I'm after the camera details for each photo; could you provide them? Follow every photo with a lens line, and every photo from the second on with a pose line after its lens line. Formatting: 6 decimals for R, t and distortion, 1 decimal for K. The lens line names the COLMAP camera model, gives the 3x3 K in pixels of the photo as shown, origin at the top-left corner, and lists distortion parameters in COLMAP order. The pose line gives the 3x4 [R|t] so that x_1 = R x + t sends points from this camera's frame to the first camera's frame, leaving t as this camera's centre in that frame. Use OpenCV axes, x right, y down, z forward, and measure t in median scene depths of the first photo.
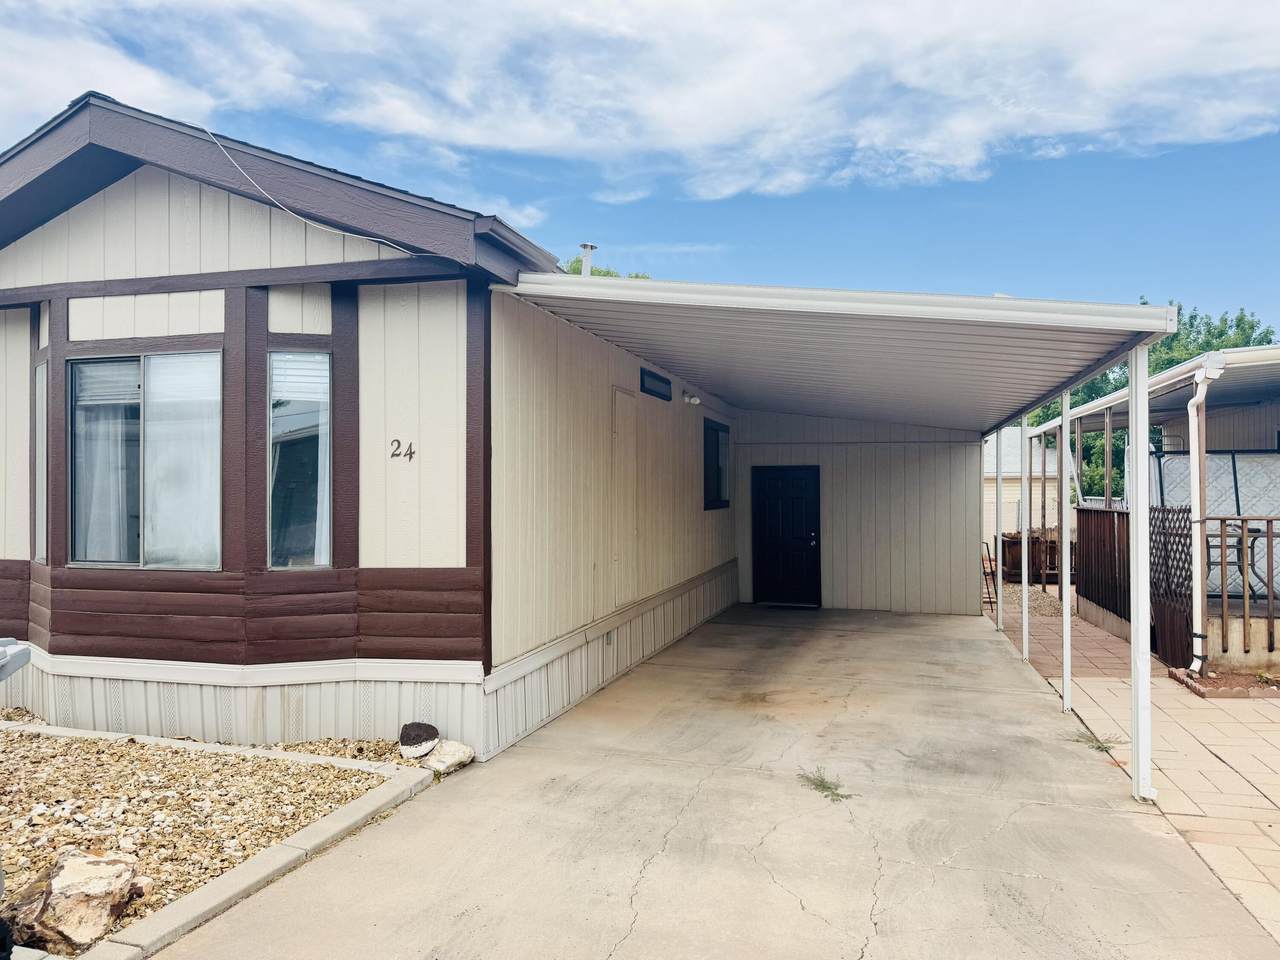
lens RADIAL K [[930.1, 0, 641.9], [0, 930.1, 487.8], [0, 0, 1]] dist [0.010175, -0.027120]
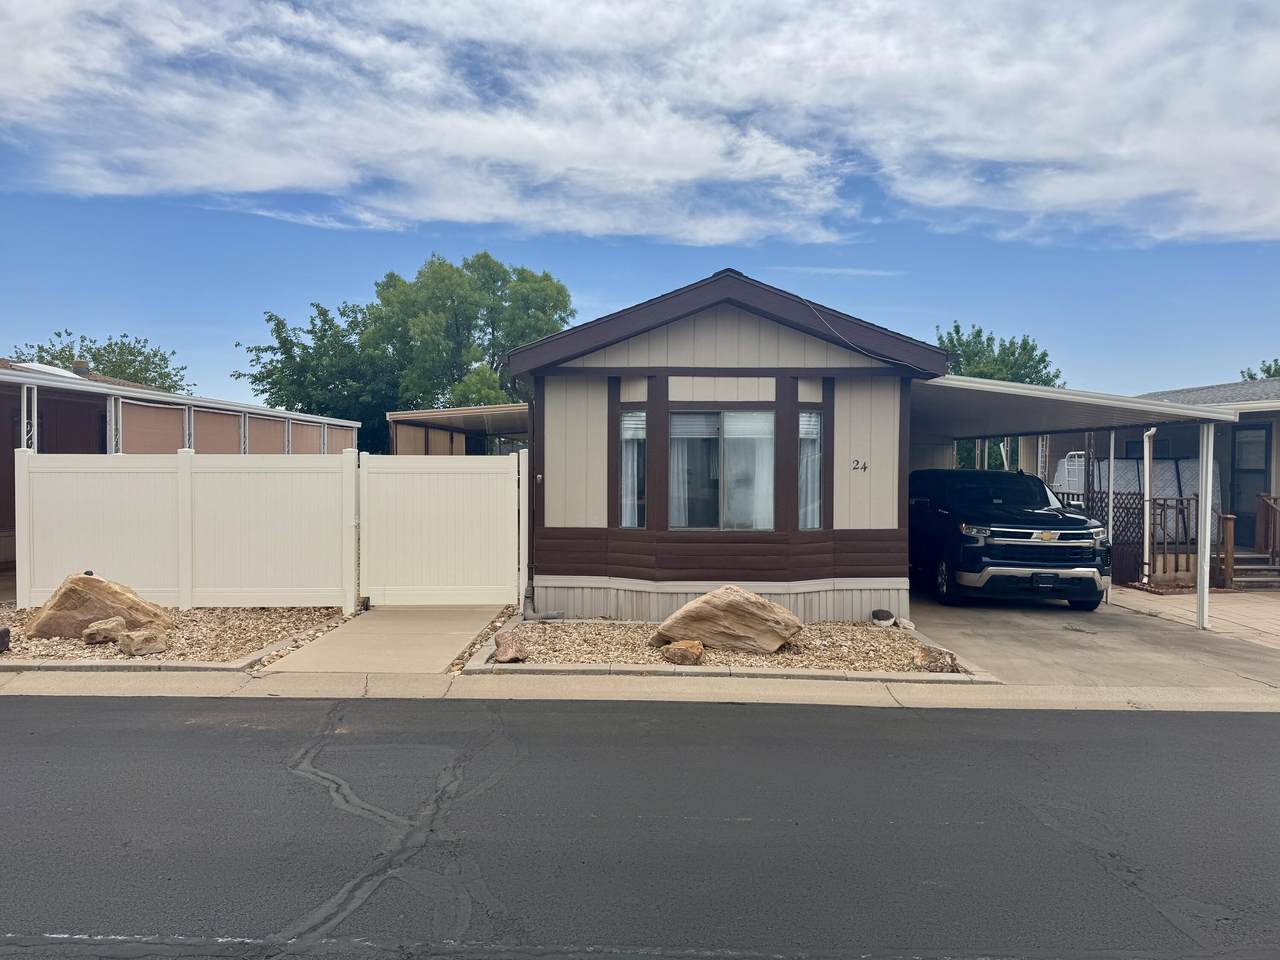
lens RADIAL K [[930.1, 0, 632.7], [0, 930.1, 467.8], [0, 0, 1]] dist [0.010175, -0.027120]
pose [[0.966249, 0.005431, 0.257554, -1.182476], [-0.007687, 0.999940, 0.007753, -0.047636], [-0.257496, -0.009471, 0.966233, -0.693498]]
